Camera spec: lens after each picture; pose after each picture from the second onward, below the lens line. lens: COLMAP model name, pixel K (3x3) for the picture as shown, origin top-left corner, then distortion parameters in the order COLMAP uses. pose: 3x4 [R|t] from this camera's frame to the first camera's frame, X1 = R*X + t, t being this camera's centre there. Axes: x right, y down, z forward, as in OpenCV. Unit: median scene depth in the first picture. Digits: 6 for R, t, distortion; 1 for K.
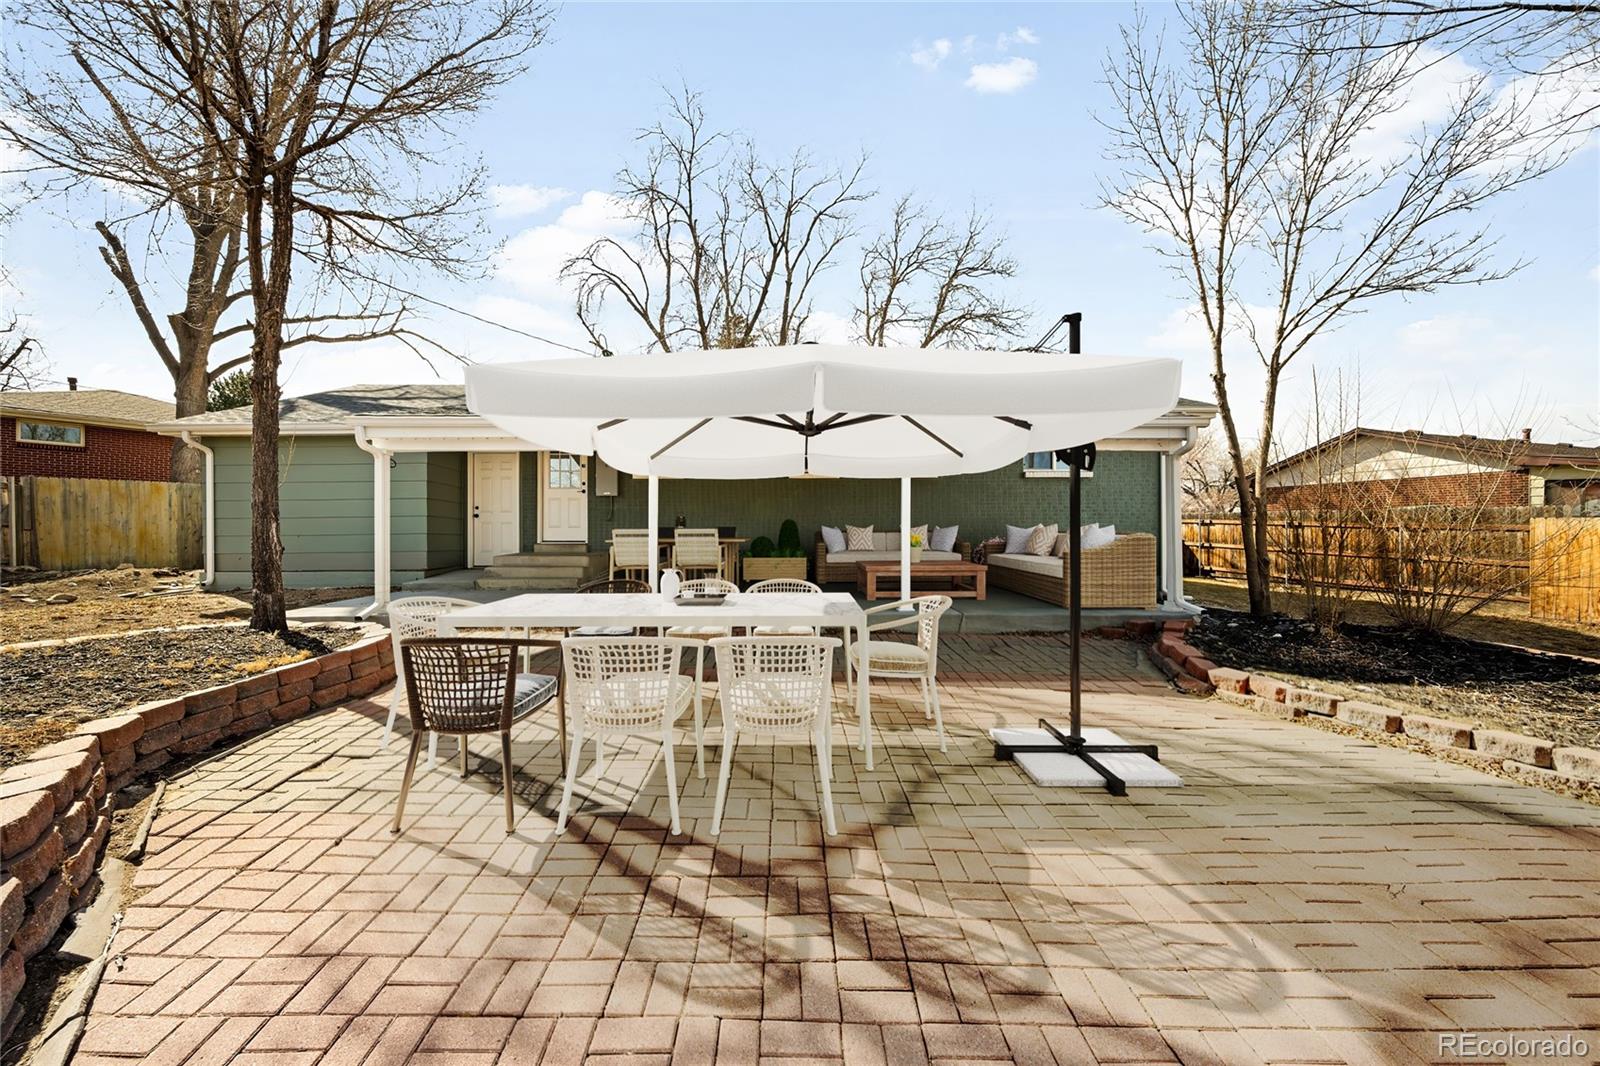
lens RADIAL K [[633.9, 0, 798.1], [0, 633.9, 530.1], [0, 0, 1]] dist [-0.002000, -0.000070]
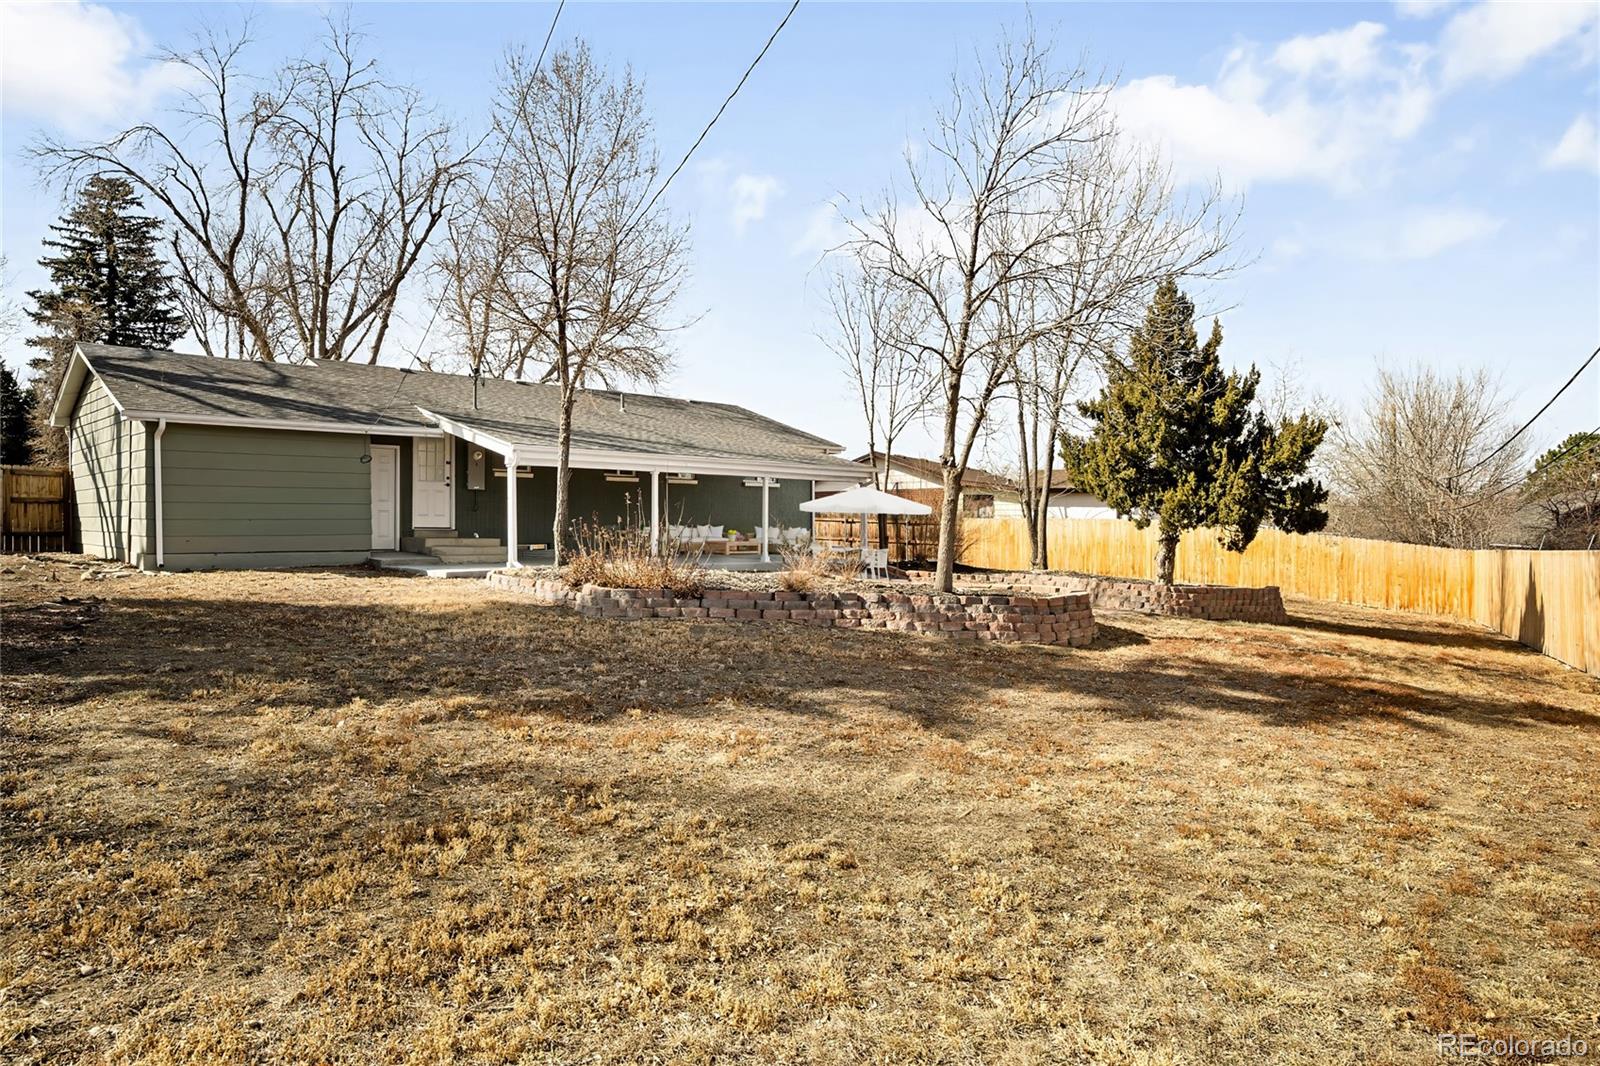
lens RADIAL K [[967.5, 0, 800.4], [0, 967.5, 533.8], [0, 0, 1]] dist [0.002585, 0.000433]
pose [[0.743285, 0.001772, 0.668973, -1.056940], [-0.005864, 0.999975, 0.003866, 0.018641], [-0.668949, -0.006796, 0.743277, -0.764828]]
